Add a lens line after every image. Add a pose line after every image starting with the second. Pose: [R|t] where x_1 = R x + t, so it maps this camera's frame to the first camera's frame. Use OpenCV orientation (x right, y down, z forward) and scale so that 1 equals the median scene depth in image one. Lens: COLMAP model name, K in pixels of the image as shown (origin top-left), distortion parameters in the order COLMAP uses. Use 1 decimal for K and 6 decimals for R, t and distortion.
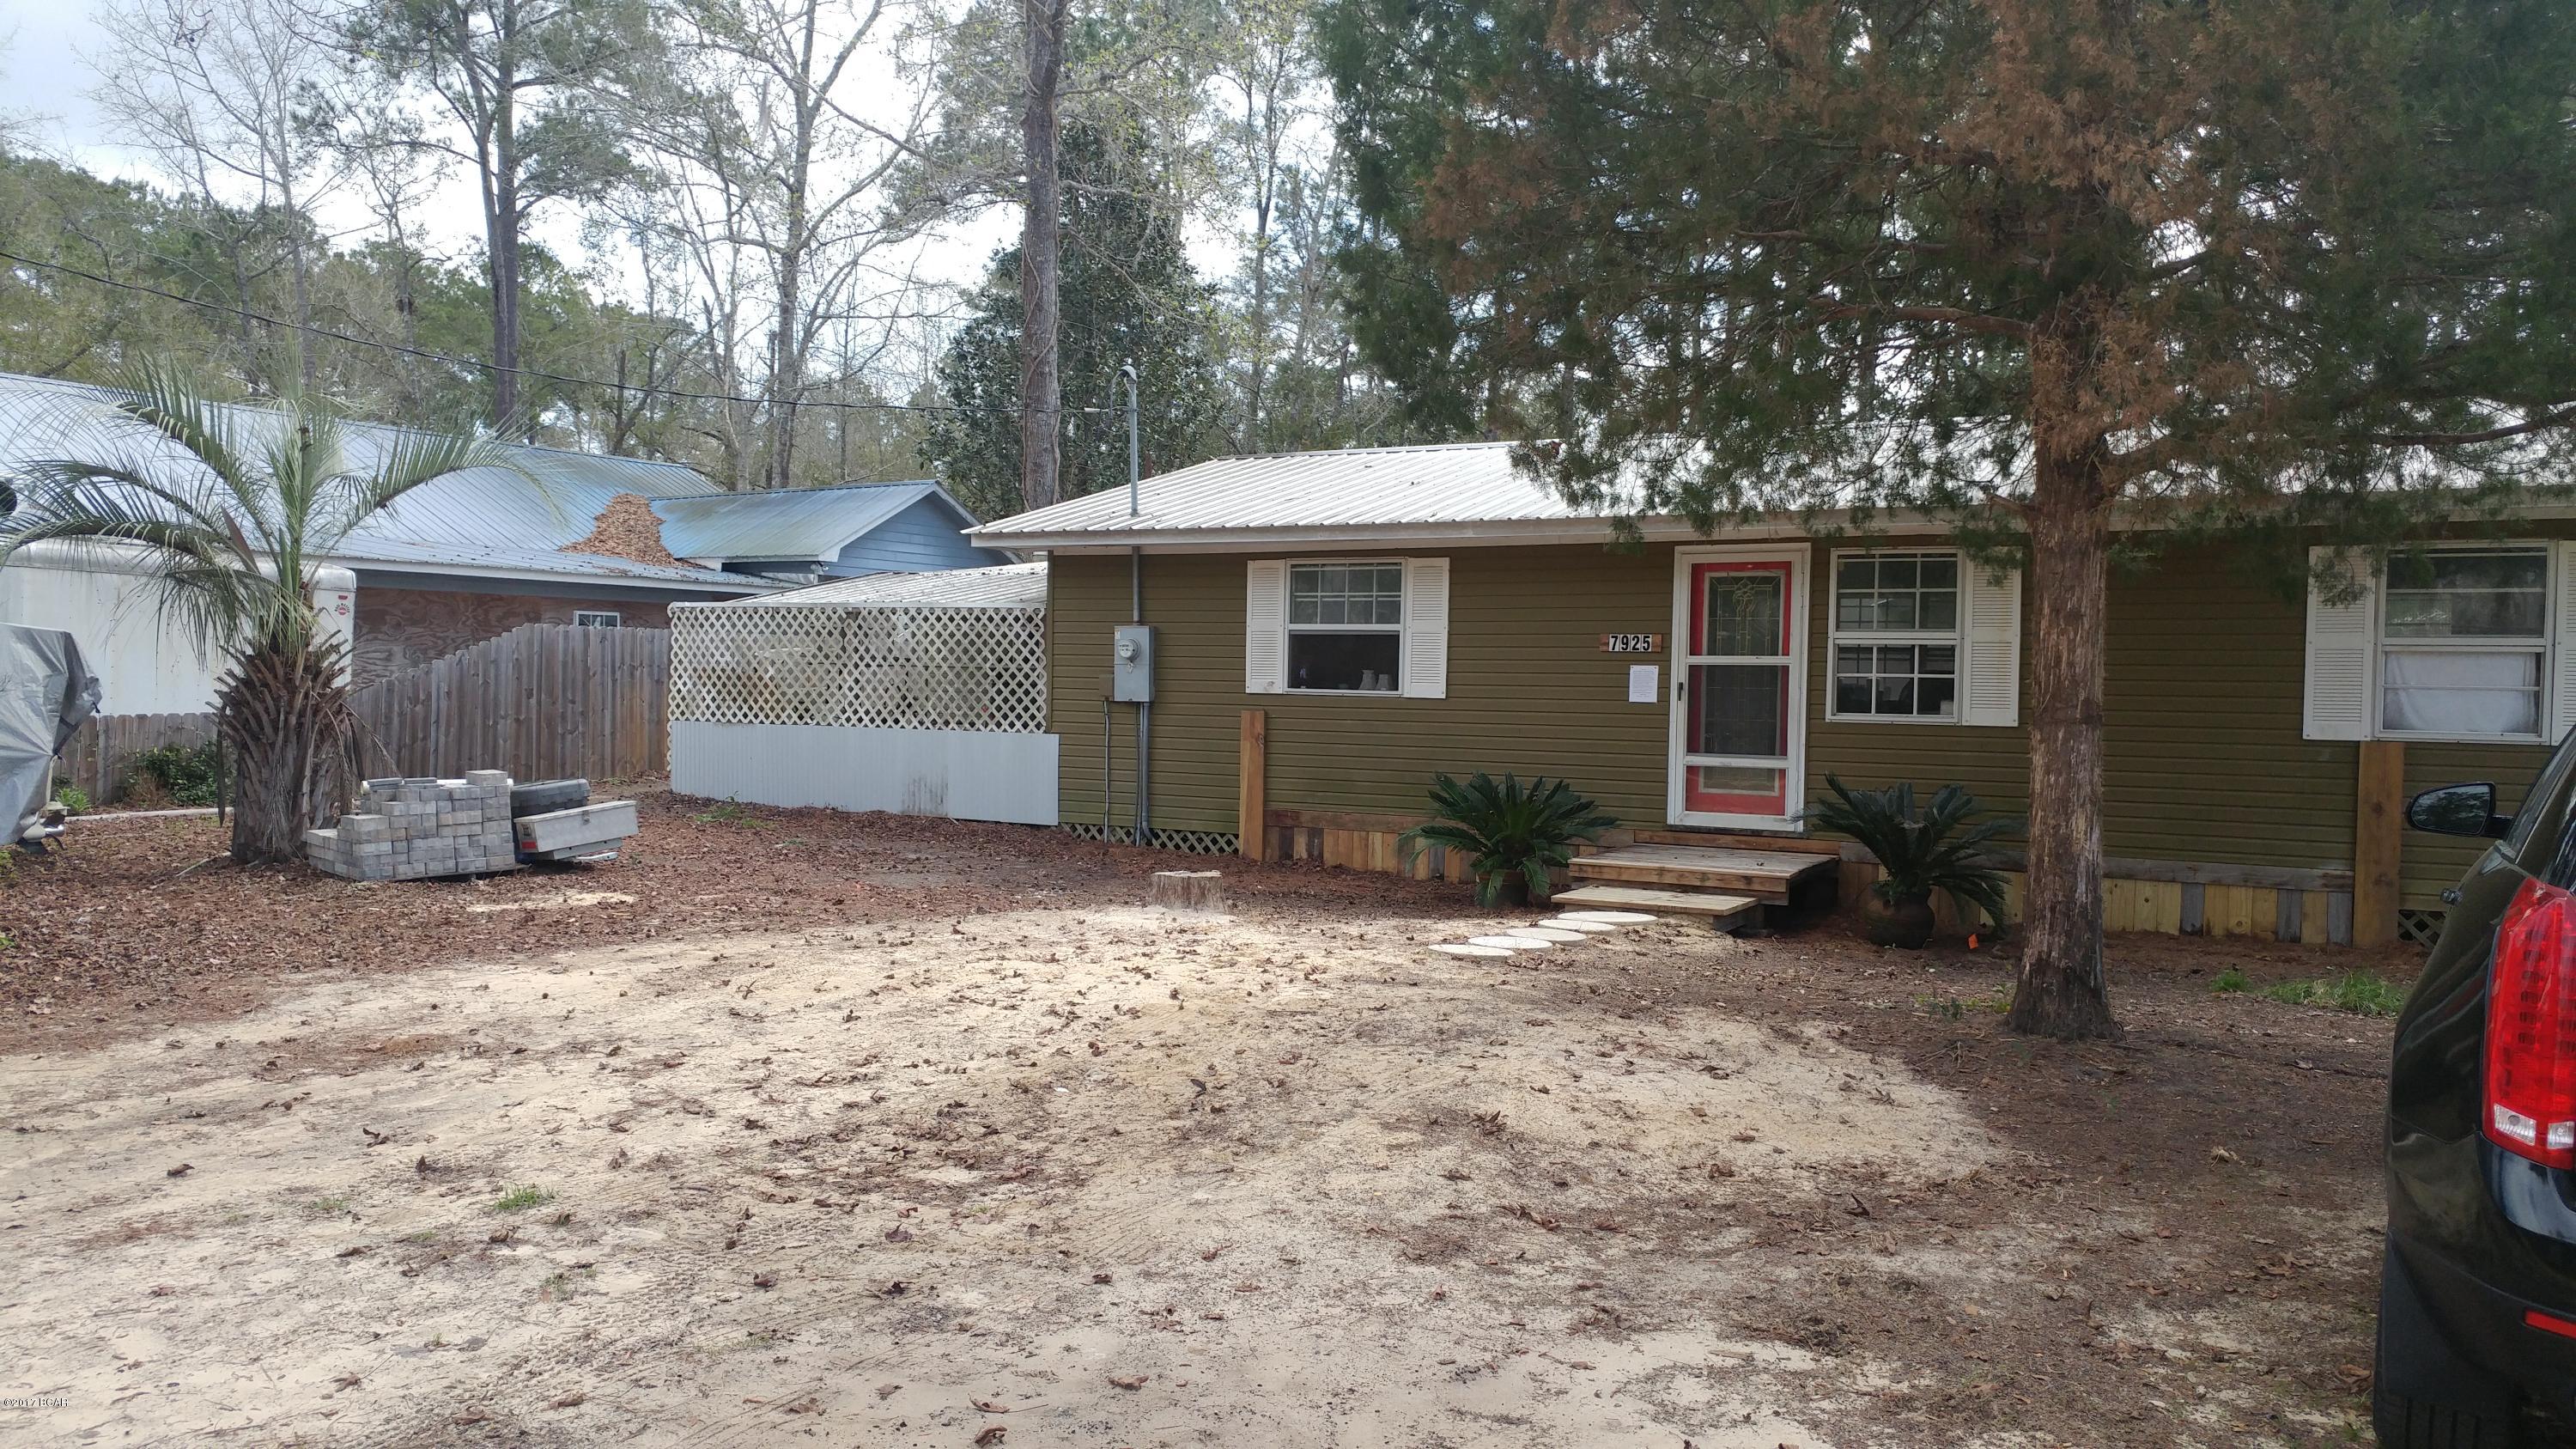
lens RADIAL K [[1861.0, 0, 1281.1], [0, 1861.0, 712.8], [0, 0, 1]] dist [0.008570, -0.001909]
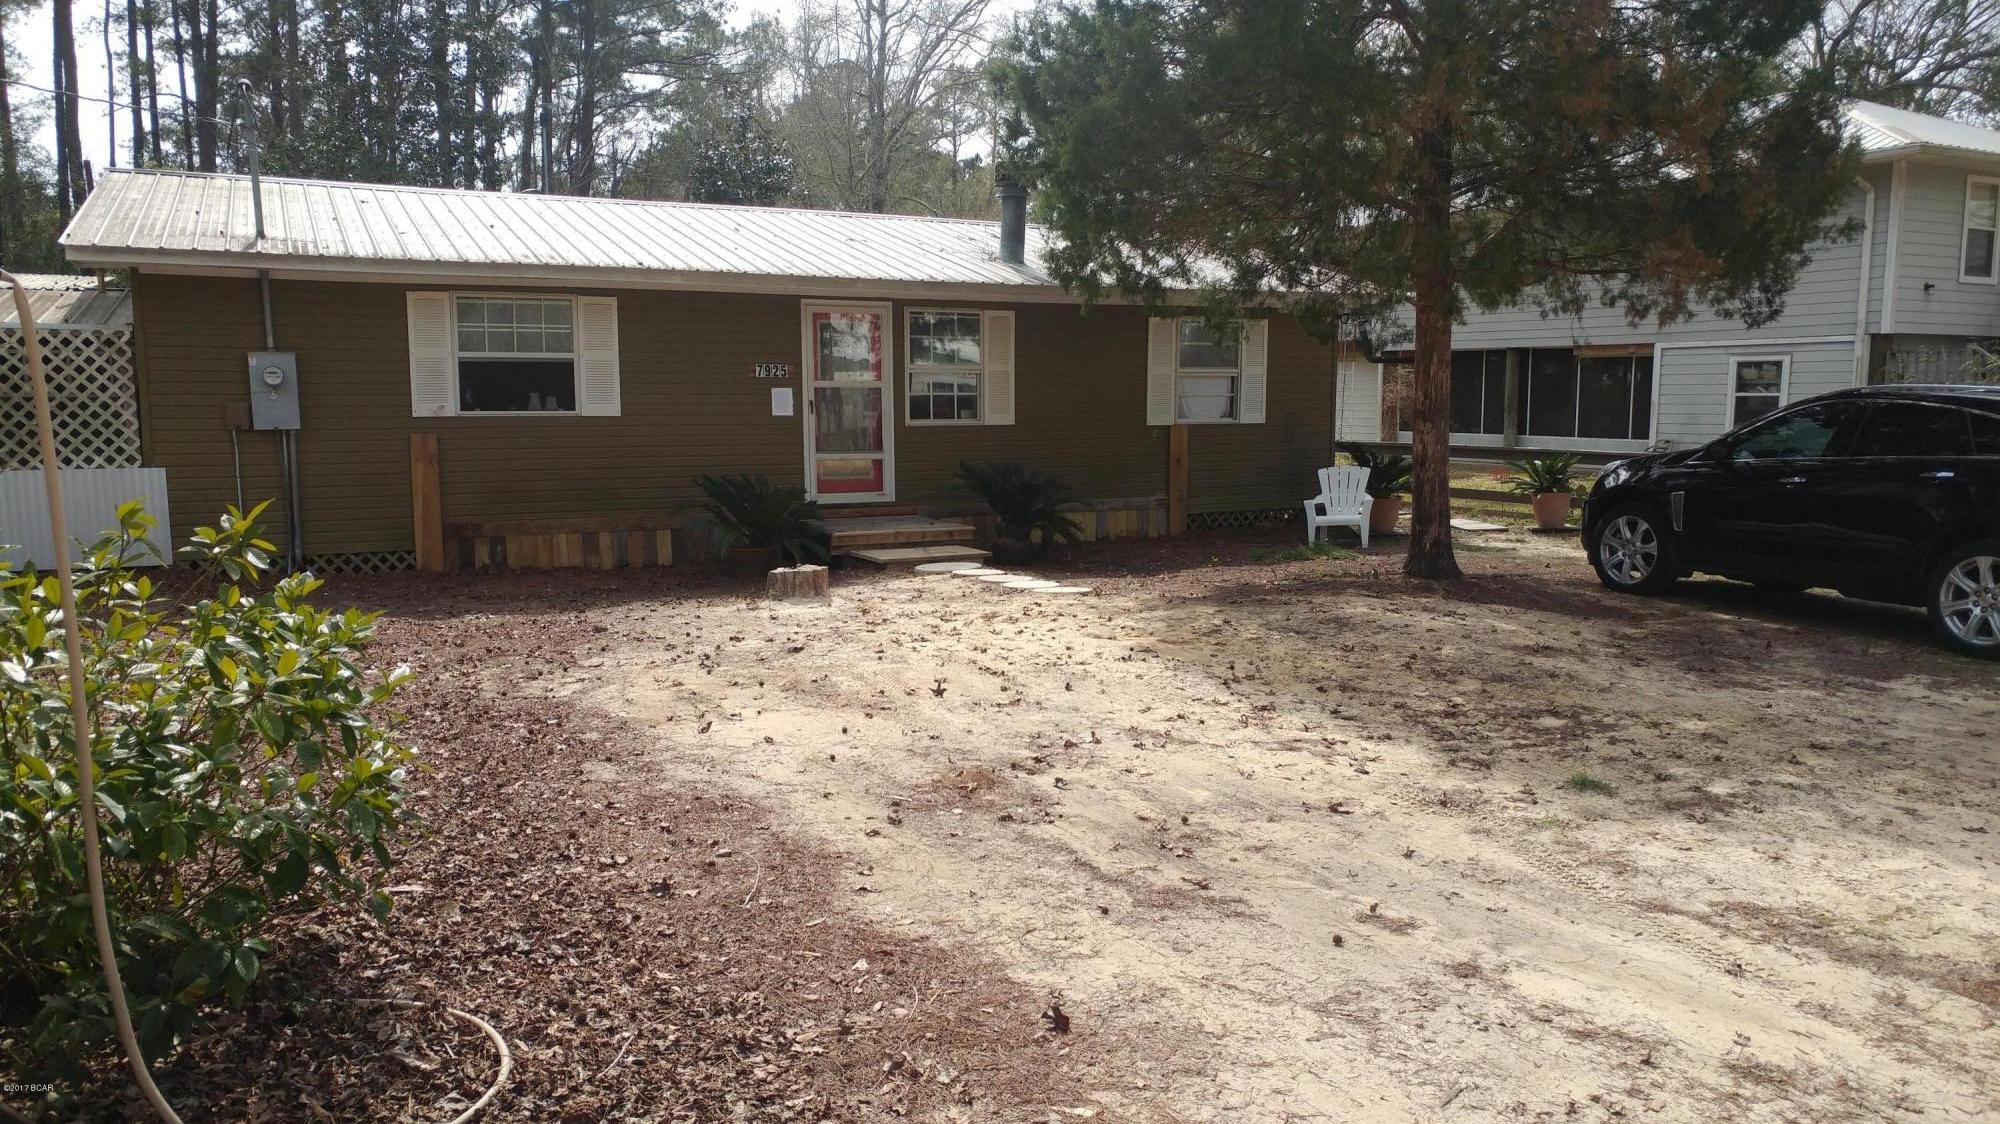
lens RADIAL K [[1444.7, 0, 994.0], [0, 1444.7, 568.9], [0, 0, 1]] dist [0.008570, -0.001909]
pose [[0.564072, -0.113582, 0.817877, -0.537619], [0.028363, 0.992575, 0.118281, -0.013514], [-0.825239, -0.043521, 0.563105, 0.266963]]
